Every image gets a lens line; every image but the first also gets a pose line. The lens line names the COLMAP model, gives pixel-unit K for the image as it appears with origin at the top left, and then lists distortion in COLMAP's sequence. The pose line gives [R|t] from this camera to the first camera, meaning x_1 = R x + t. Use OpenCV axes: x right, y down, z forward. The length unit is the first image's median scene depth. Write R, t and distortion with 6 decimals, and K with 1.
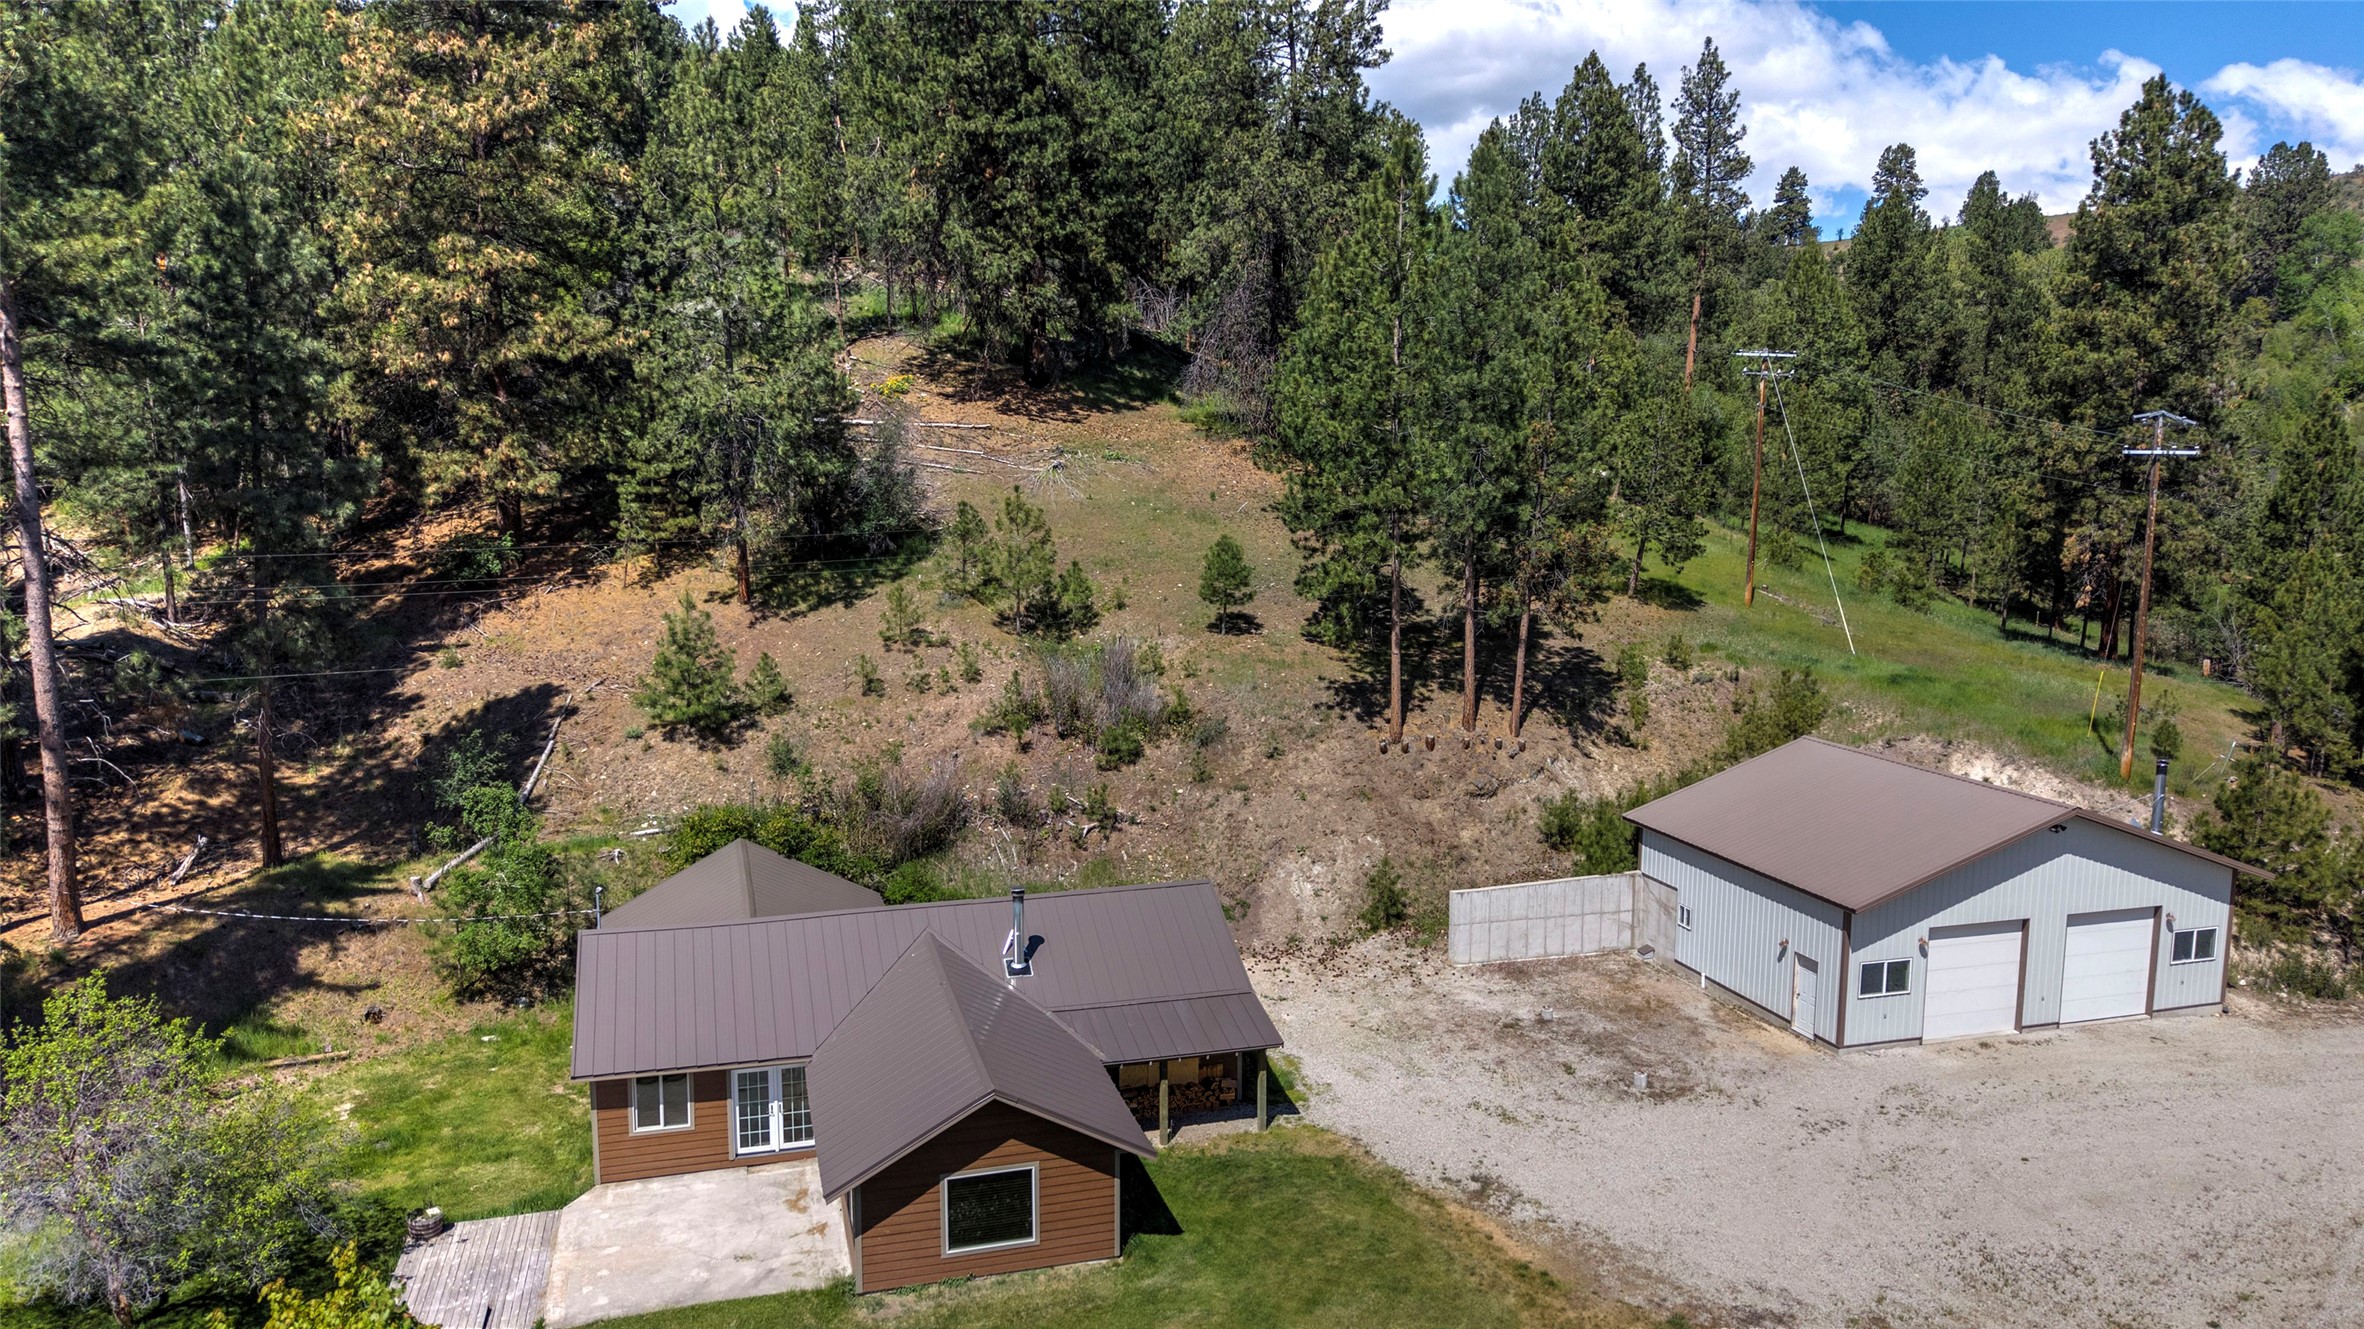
lens RADIAL K [[1569.3, 0, 1167.1], [0, 1569.3, 673.1], [0, 0, 1]] dist [0.020895, -0.025588]
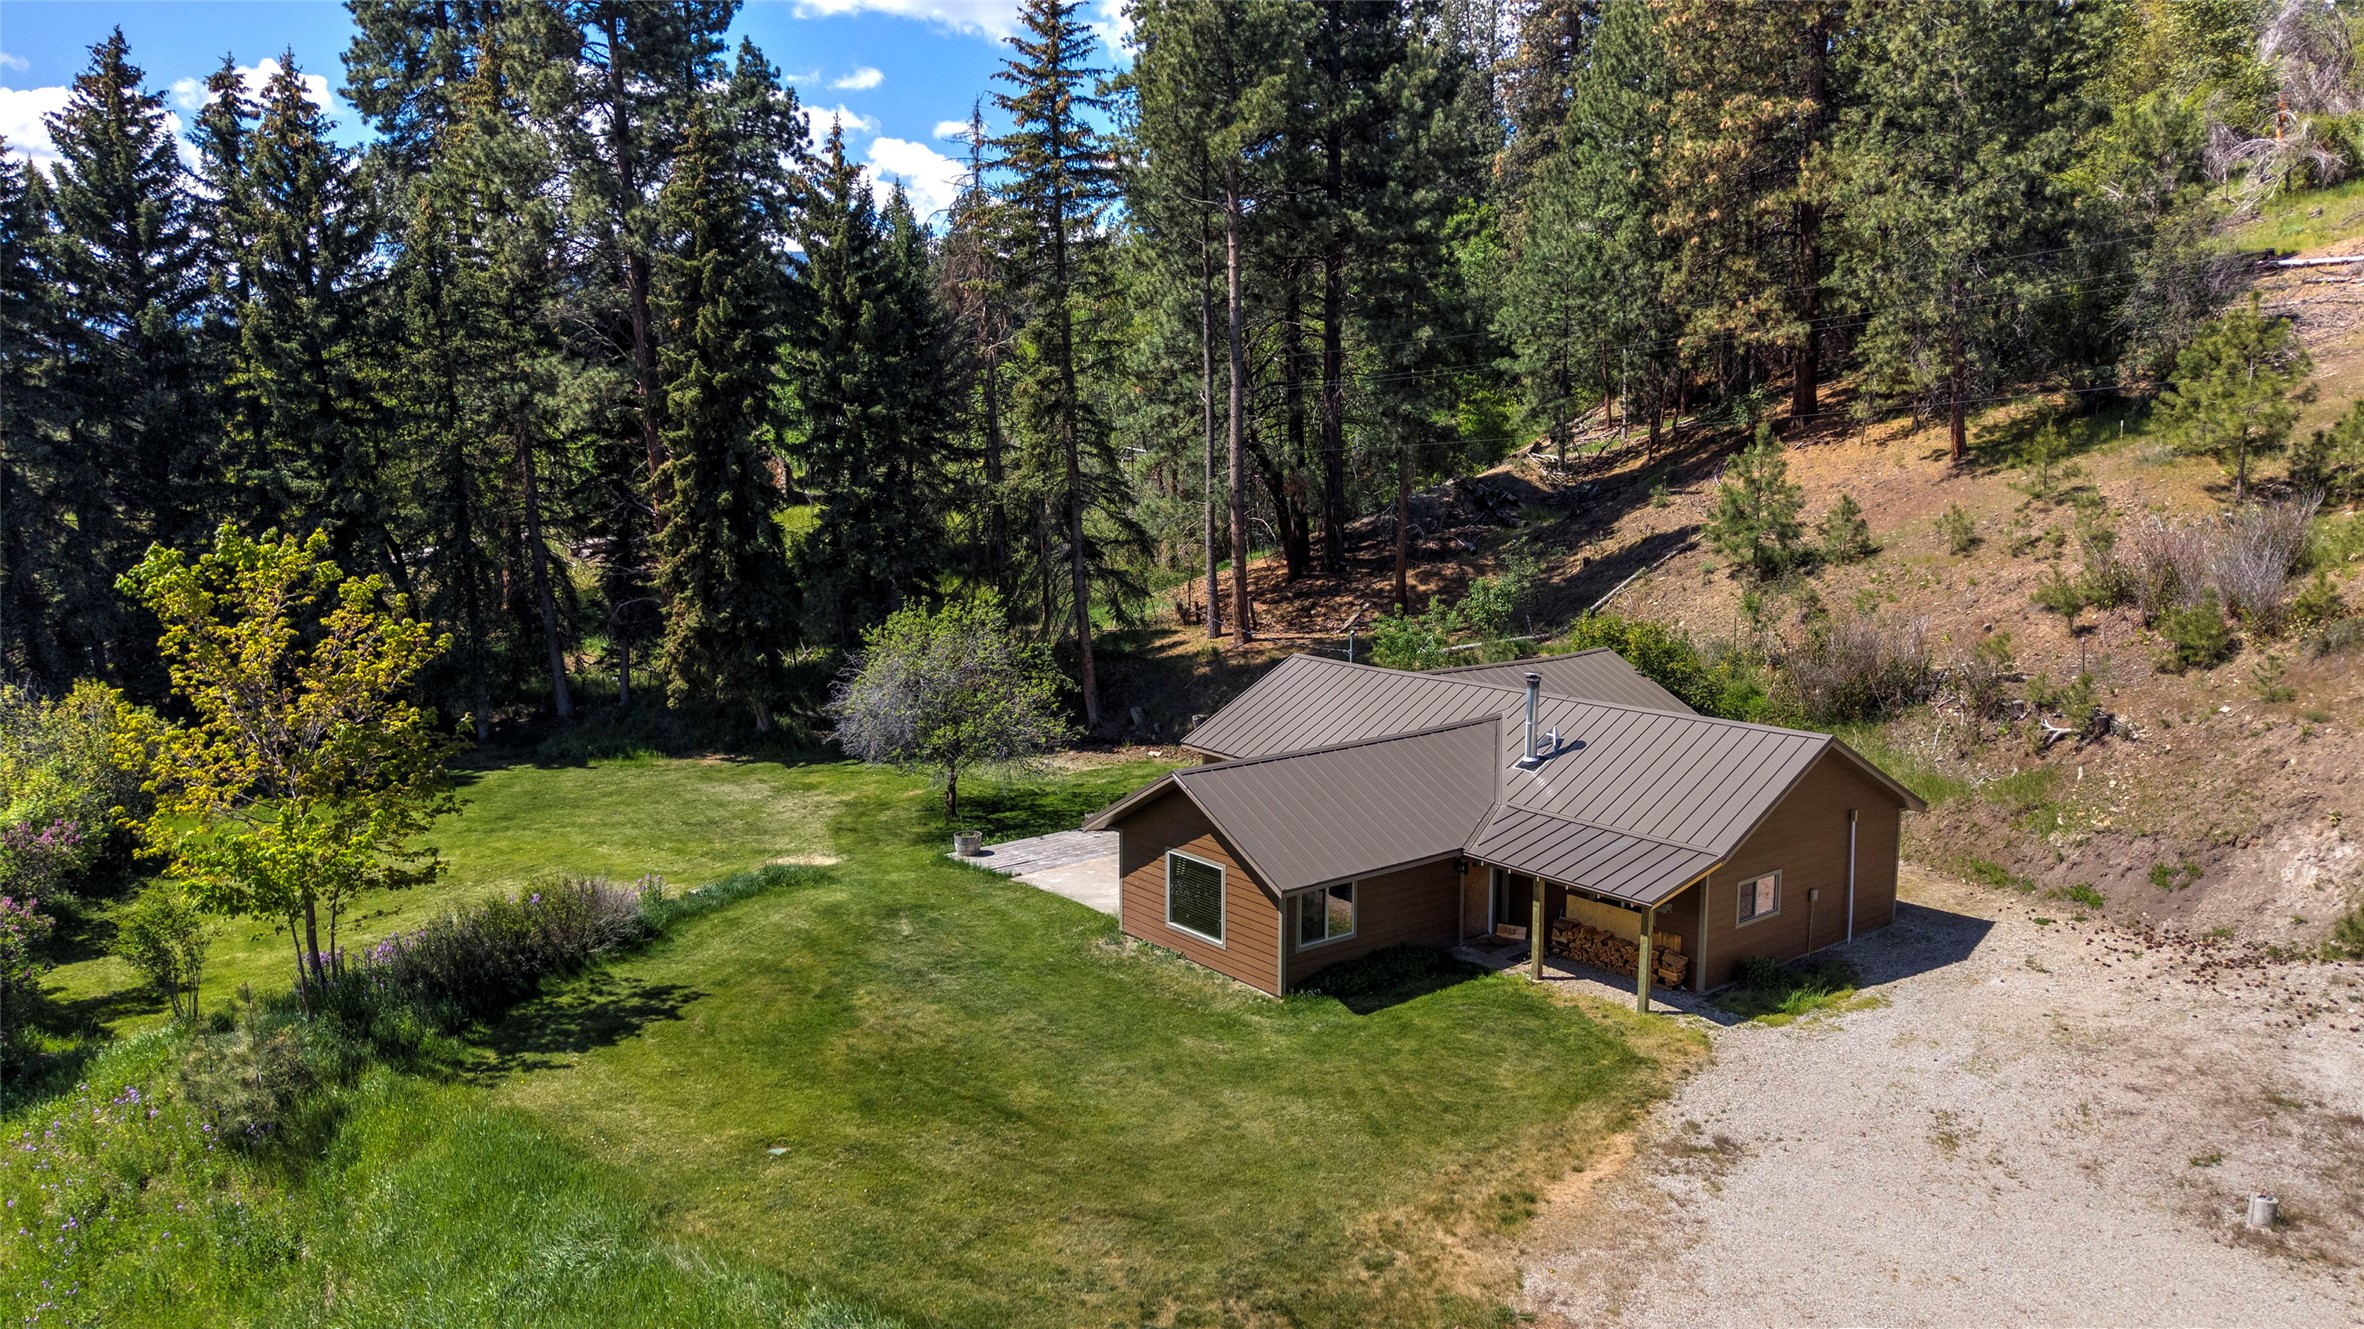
lens RADIAL K [[1569.3, 0, 1167.1], [0, 1569.3, 673.1], [0, 0, 1]] dist [0.020895, -0.025588]
pose [[0.382039, 0.135975, -0.914088, 0.562998], [-0.134826, 0.986734, 0.090432, 0.075870], [0.914258, 0.088695, 0.395304, 0.401423]]
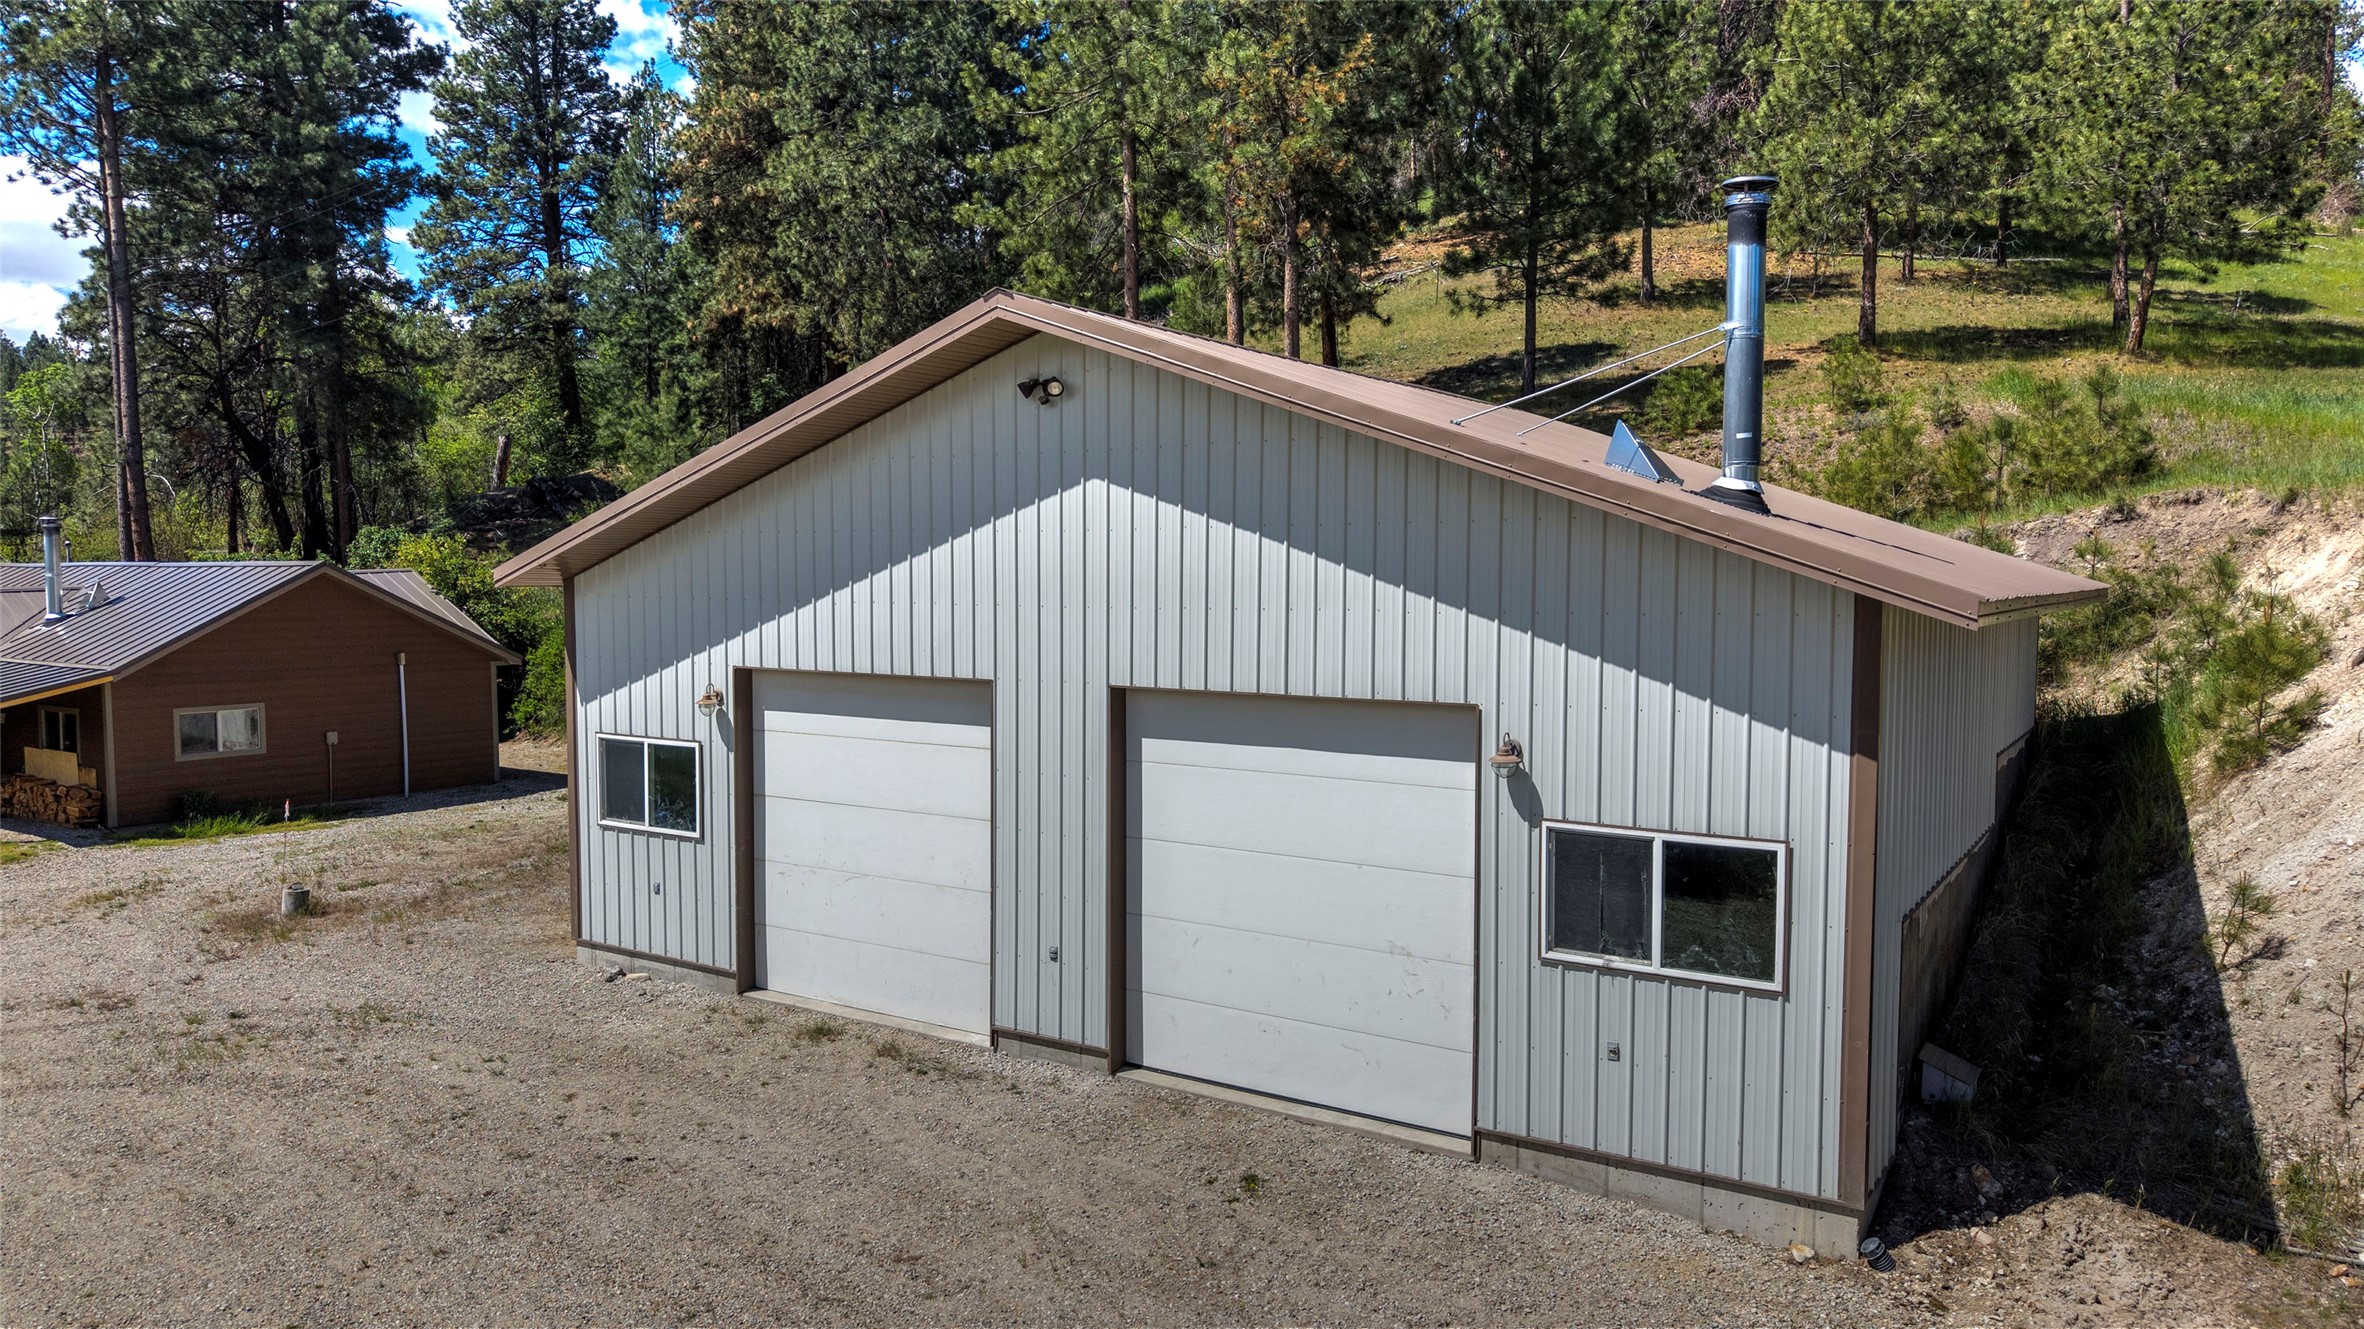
lens RADIAL K [[1591.5, 0, 1173.4], [0, 1591.5, 663.4], [0, 0, 1]] dist [0.009288, -0.002754]
pose [[0.654973, 0.046014, -0.754250, 0.785908], [-0.110311, 0.993274, -0.035196, 0.154697], [0.747558, 0.106254, 0.655643, 0.789974]]
